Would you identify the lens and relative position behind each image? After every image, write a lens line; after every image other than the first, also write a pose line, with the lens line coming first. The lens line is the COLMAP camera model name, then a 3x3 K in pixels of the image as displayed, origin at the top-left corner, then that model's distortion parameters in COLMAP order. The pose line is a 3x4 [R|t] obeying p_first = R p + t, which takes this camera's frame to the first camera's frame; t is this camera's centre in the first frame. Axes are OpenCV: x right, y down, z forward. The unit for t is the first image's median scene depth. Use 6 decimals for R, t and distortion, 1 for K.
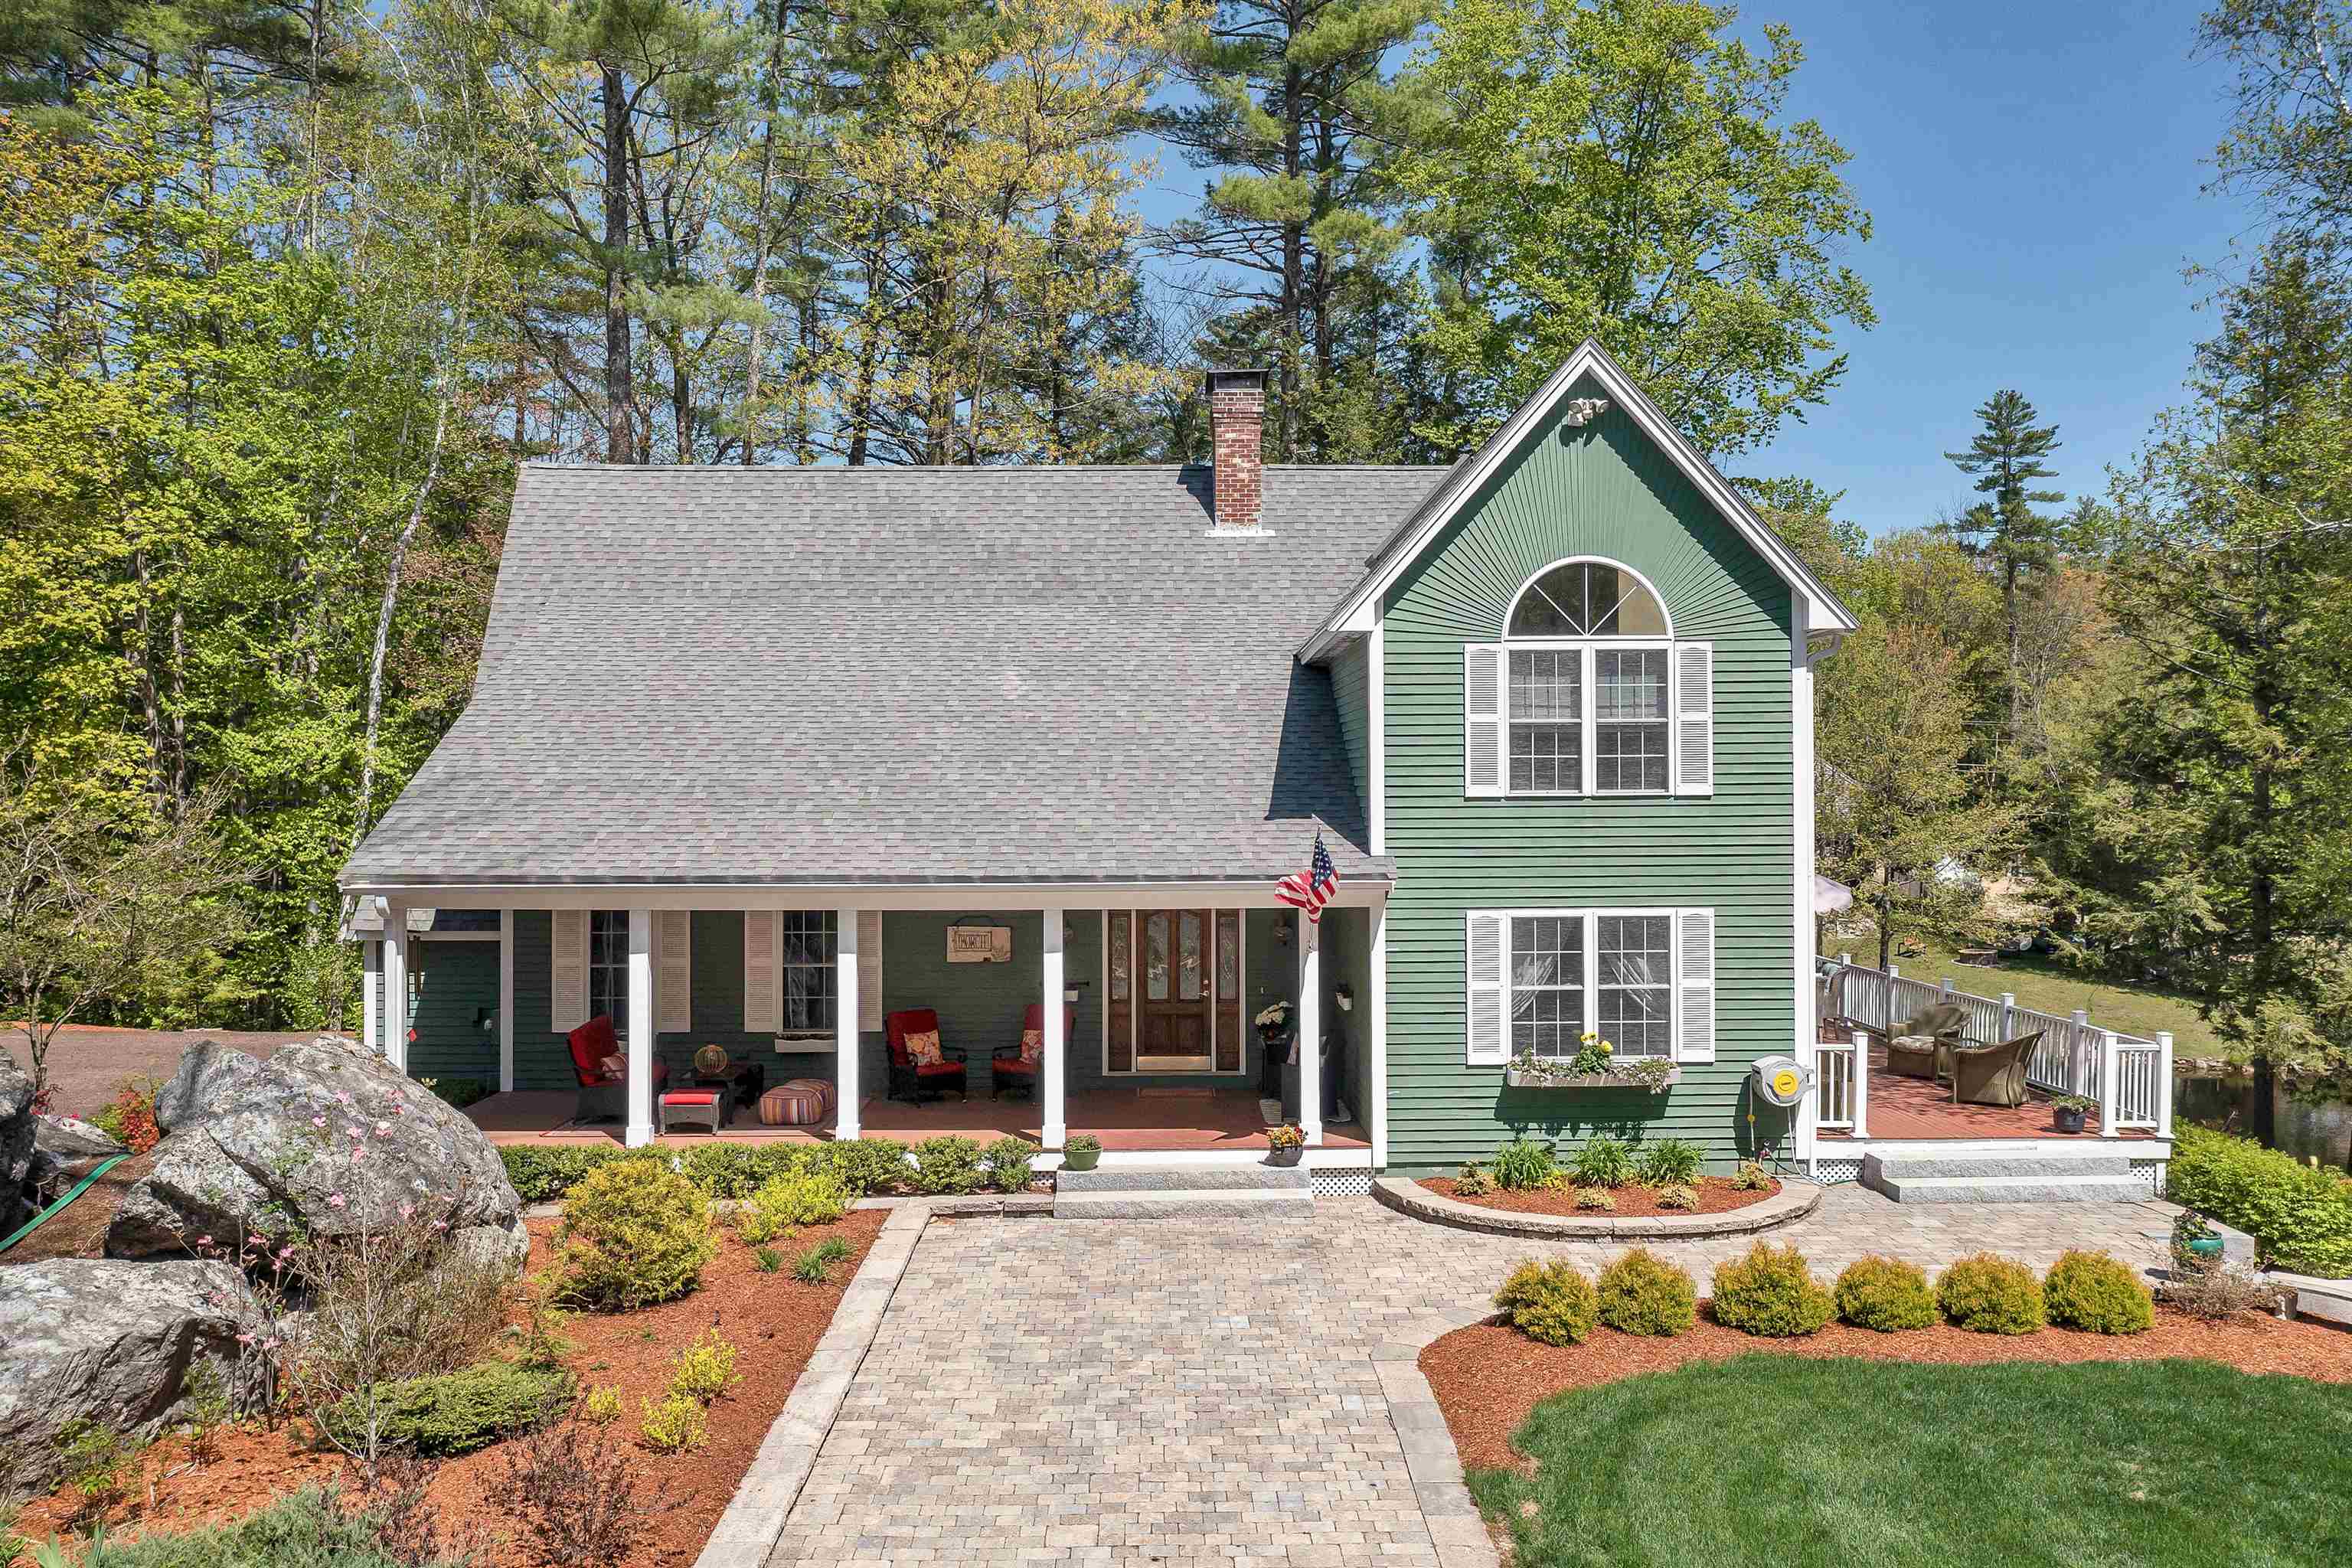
lens RADIAL K [[1871.2, 0, 1176.0], [0, 1871.2, 784.0], [0, 0, 1]] dist [-0.007879, -0.010125]
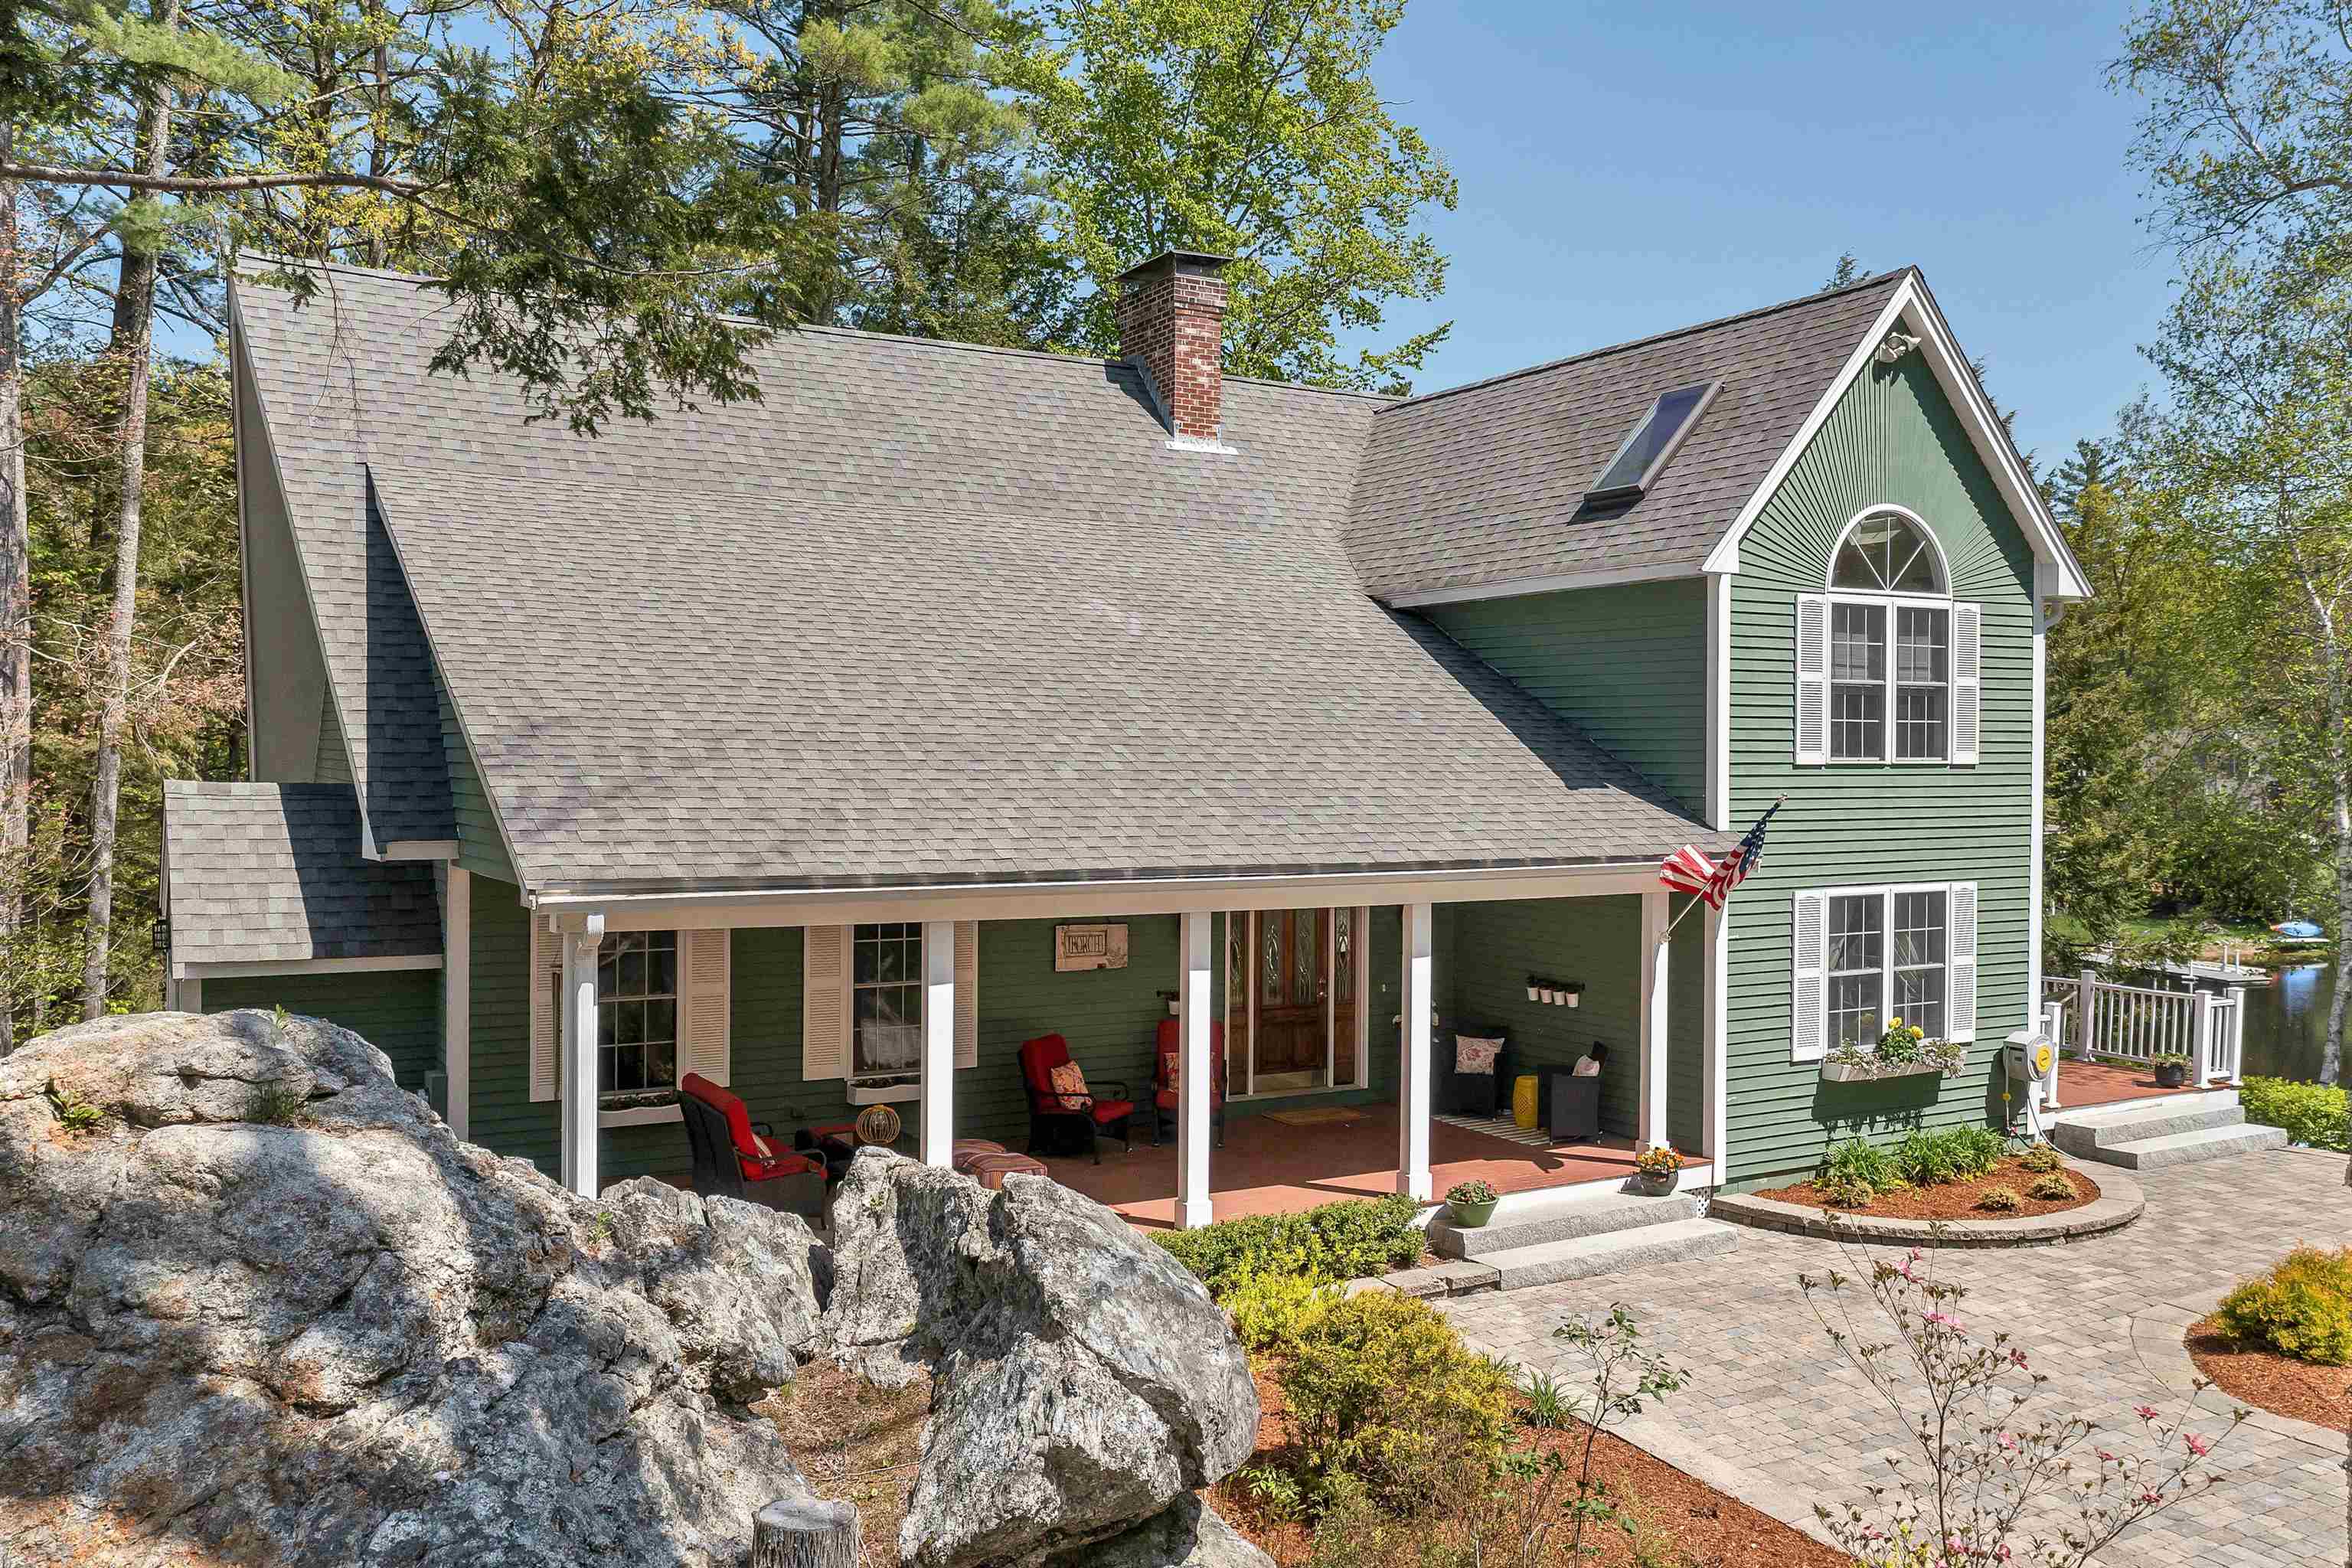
lens RADIAL K [[1923.2, 0, 1176.0], [0, 1923.2, 784.0], [0, 0, 1]] dist [-0.012821, 0.002122]
pose [[0.878020, 0.000784, 0.478624, -0.546239], [-0.011069, 0.999764, 0.018667, 0.002441], [-0.478496, -0.021688, 0.877822, 0.332950]]
